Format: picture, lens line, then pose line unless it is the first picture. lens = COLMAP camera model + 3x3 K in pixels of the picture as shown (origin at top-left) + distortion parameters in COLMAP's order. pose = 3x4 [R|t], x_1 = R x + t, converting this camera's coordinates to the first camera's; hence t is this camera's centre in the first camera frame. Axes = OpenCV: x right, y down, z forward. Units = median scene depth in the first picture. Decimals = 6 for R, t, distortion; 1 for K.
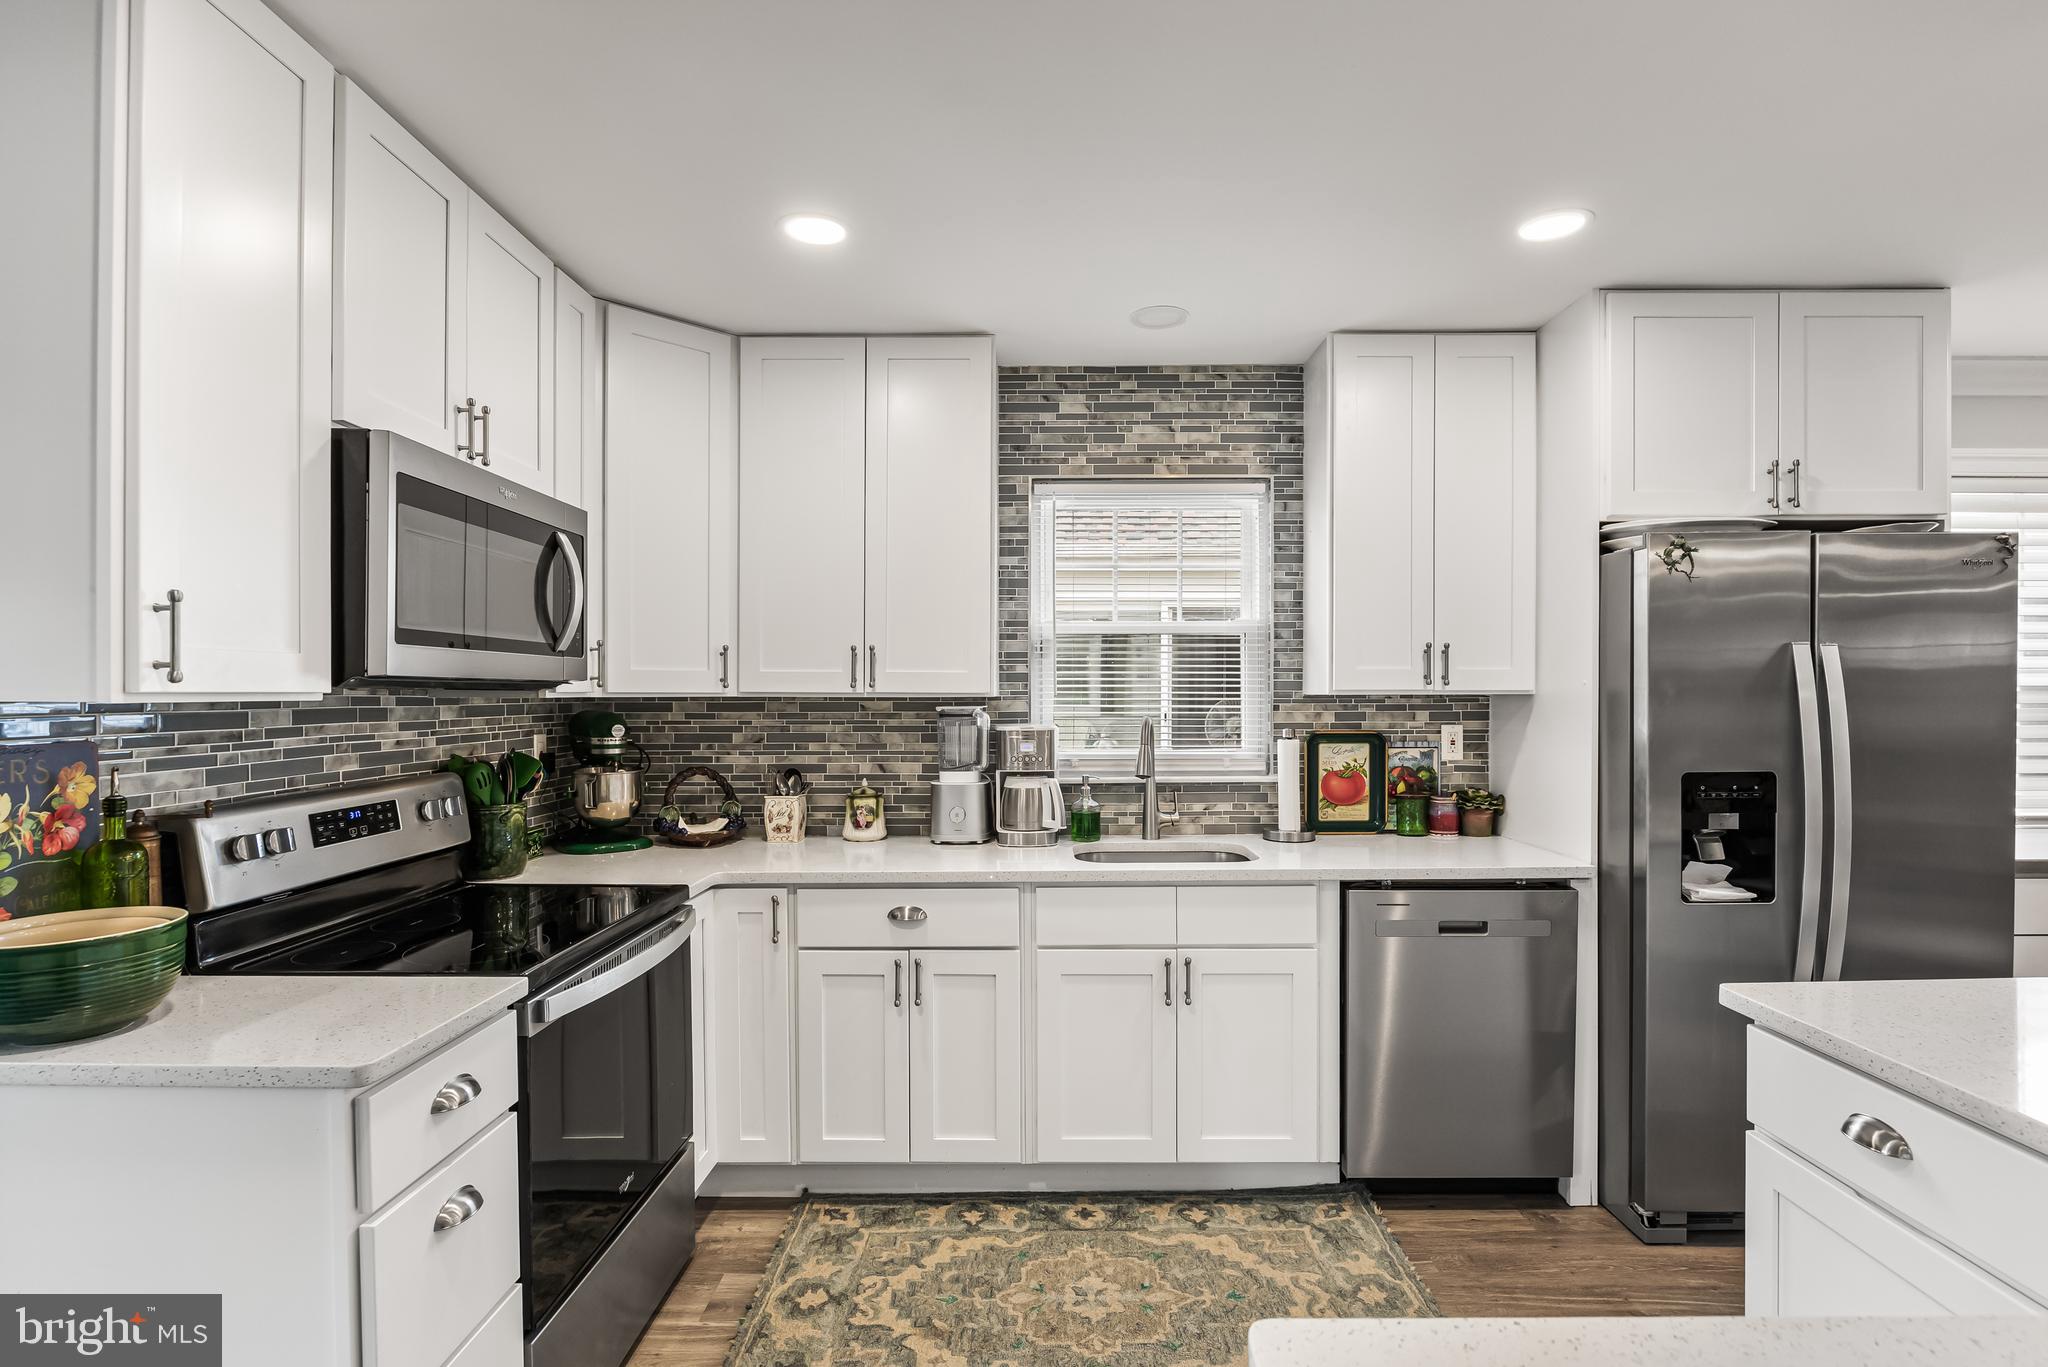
lens RADIAL K [[997.4, 0, 1041.3], [0, 997.4, 699.4], [0, 0, 1]] dist [-0.009591, 0.000360]
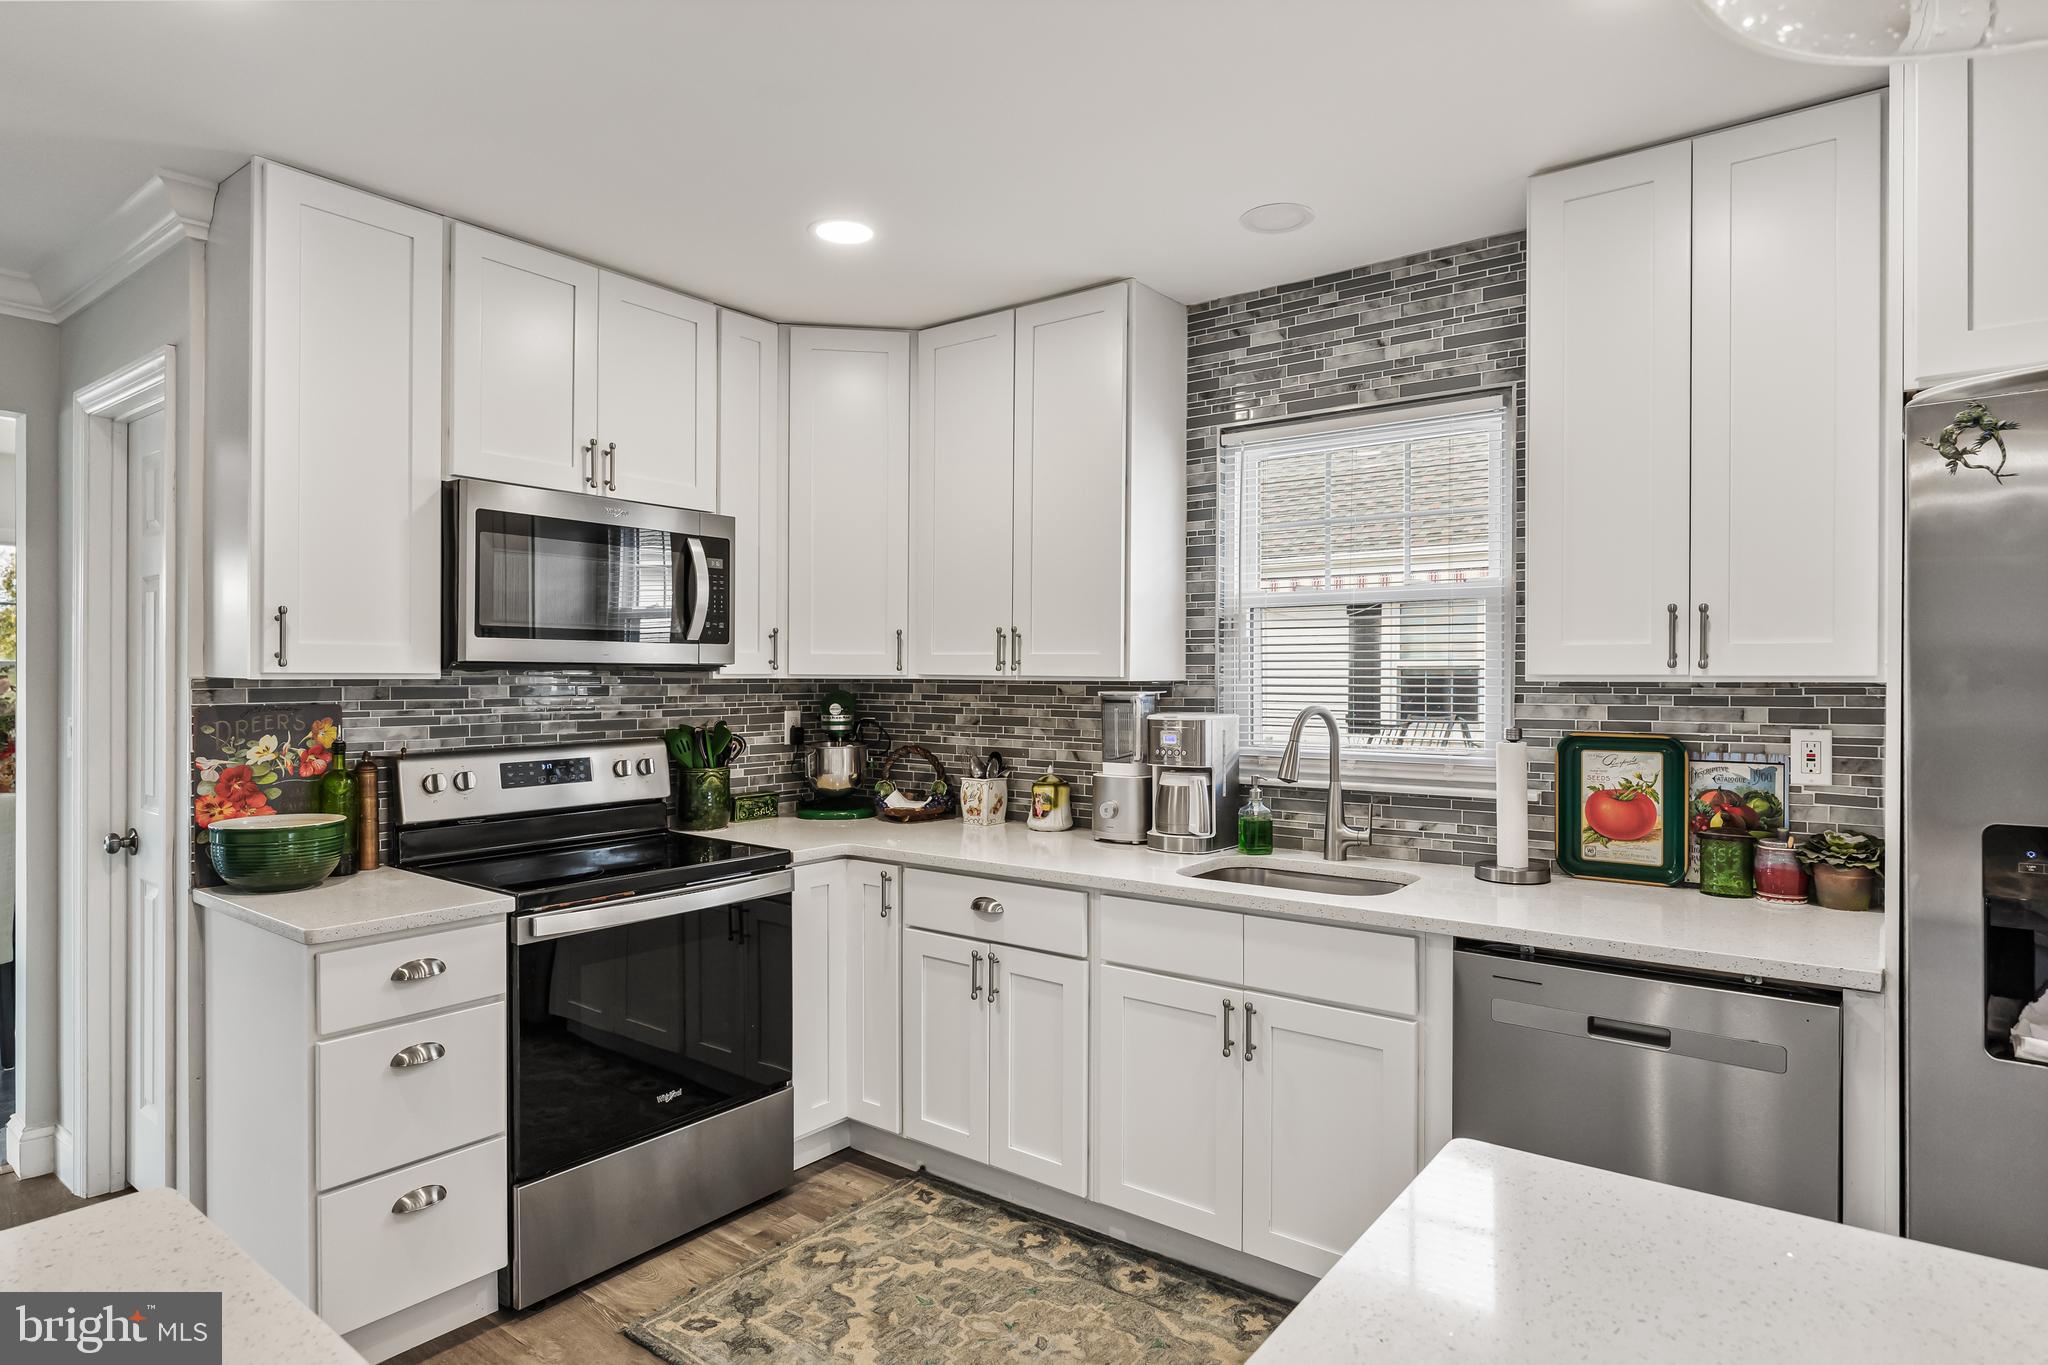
lens RADIAL K [[1127.6, 0, 1037.4], [0, 1127.6, 675.6], [0, 0, 1]] dist [-0.004750, -0.000114]
pose [[0.798169, 0.004238, -0.602418, 0.552817], [-0.008503, 0.999955, -0.004232, -0.002501], [0.602373, 0.008501, 0.798169, 0.155696]]
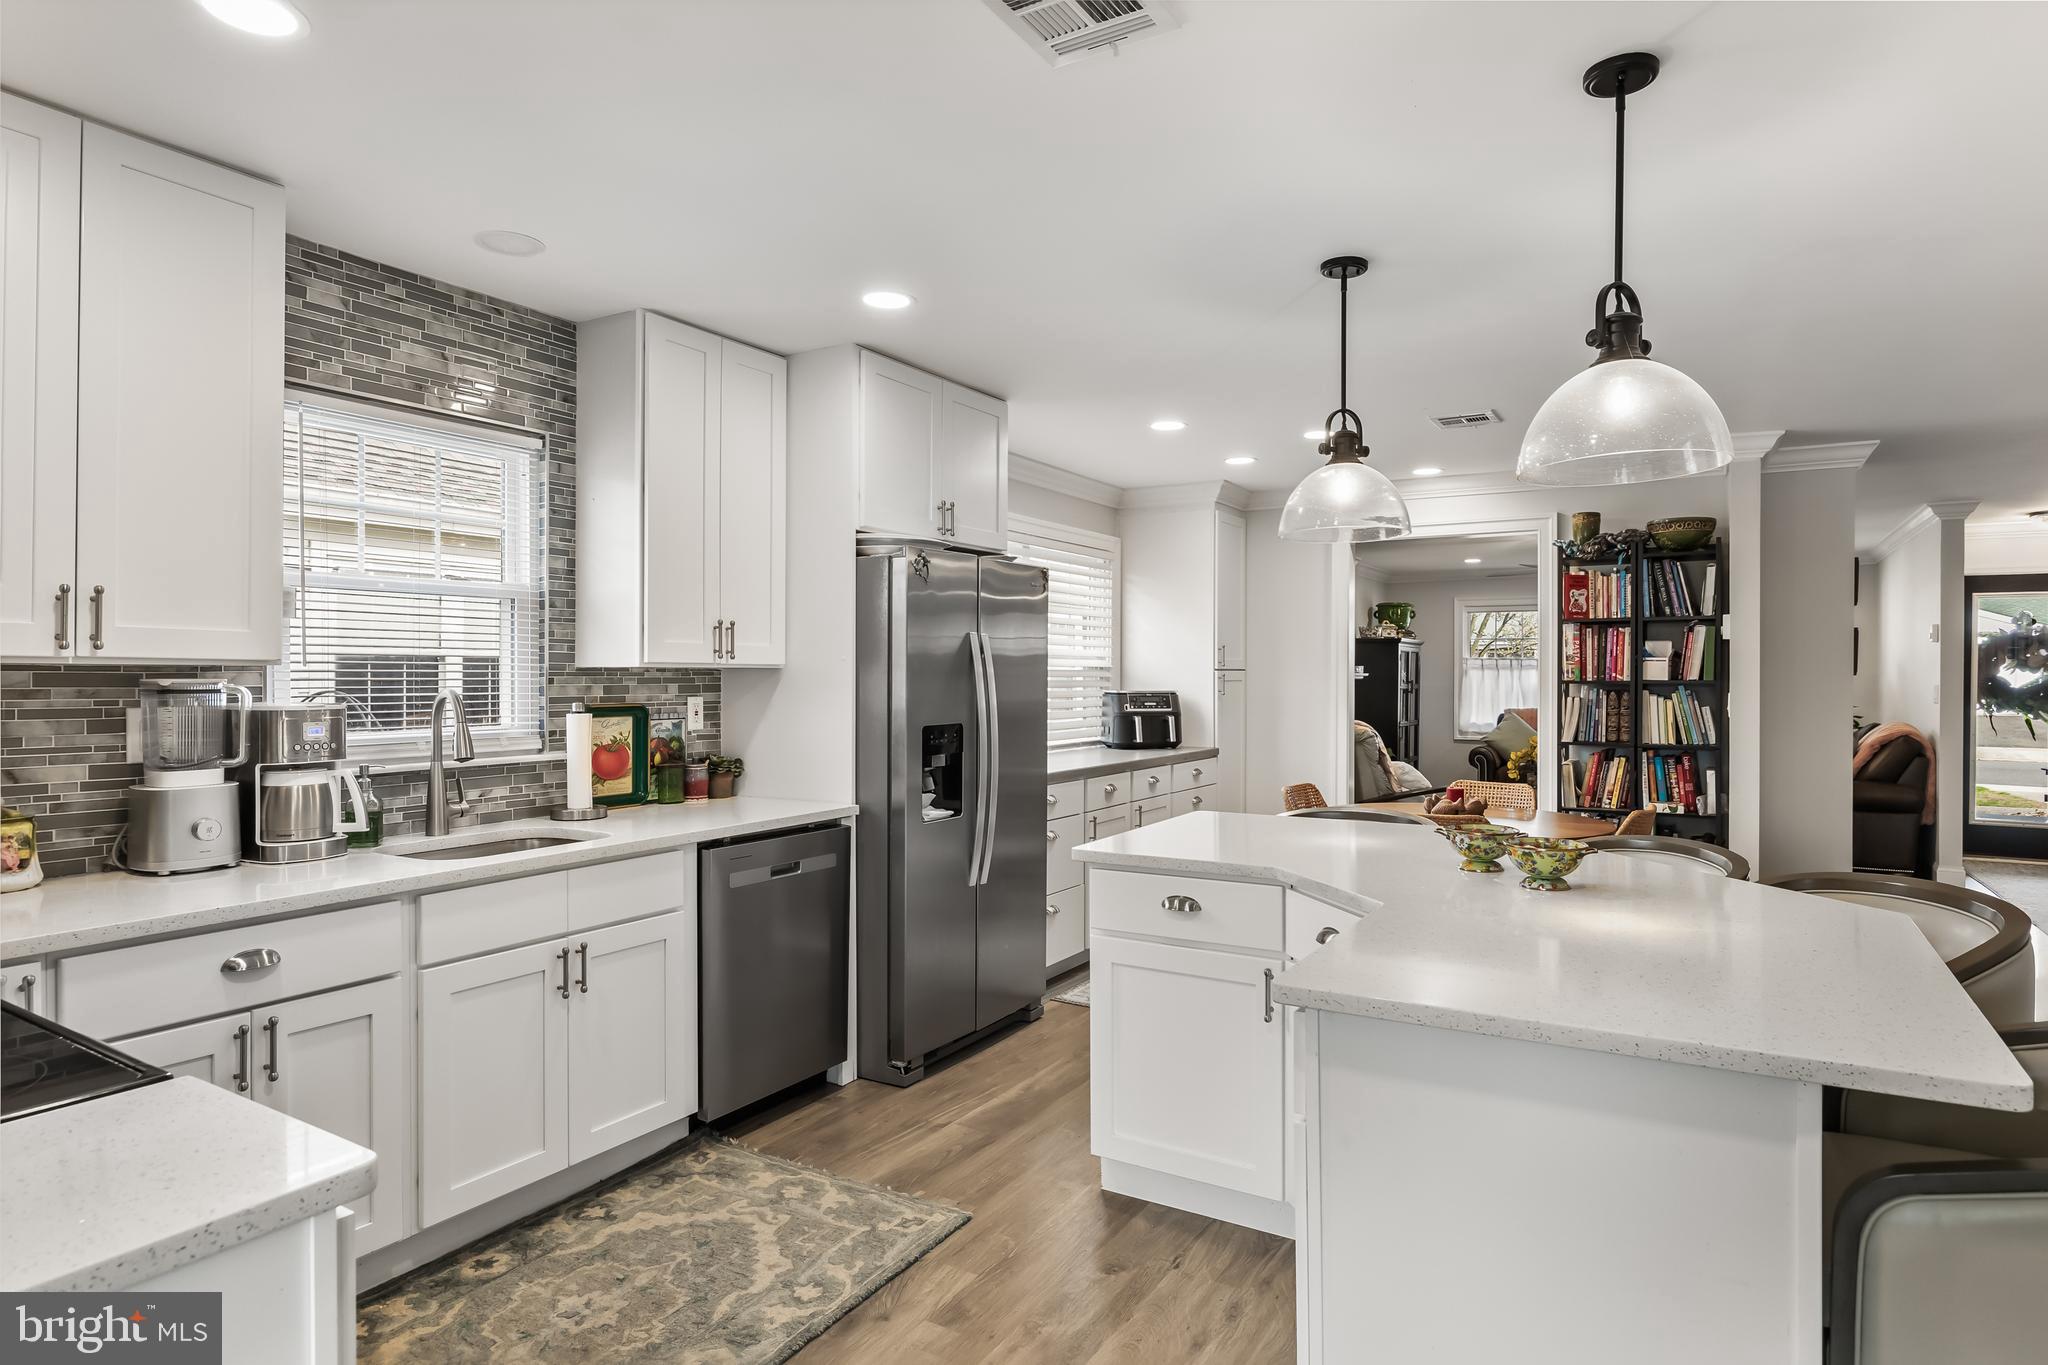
lens RADIAL K [[1127.6, 0, 1036.7], [0, 1127.6, 674.9], [0, 0, 1]] dist [-0.004750, -0.000114]
pose [[0.506197, 0.003490, 0.862411, -0.546186], [0.005038, 0.999963, -0.007003, 0.015049], [-0.862403, 0.007889, 0.506161, 0.087188]]
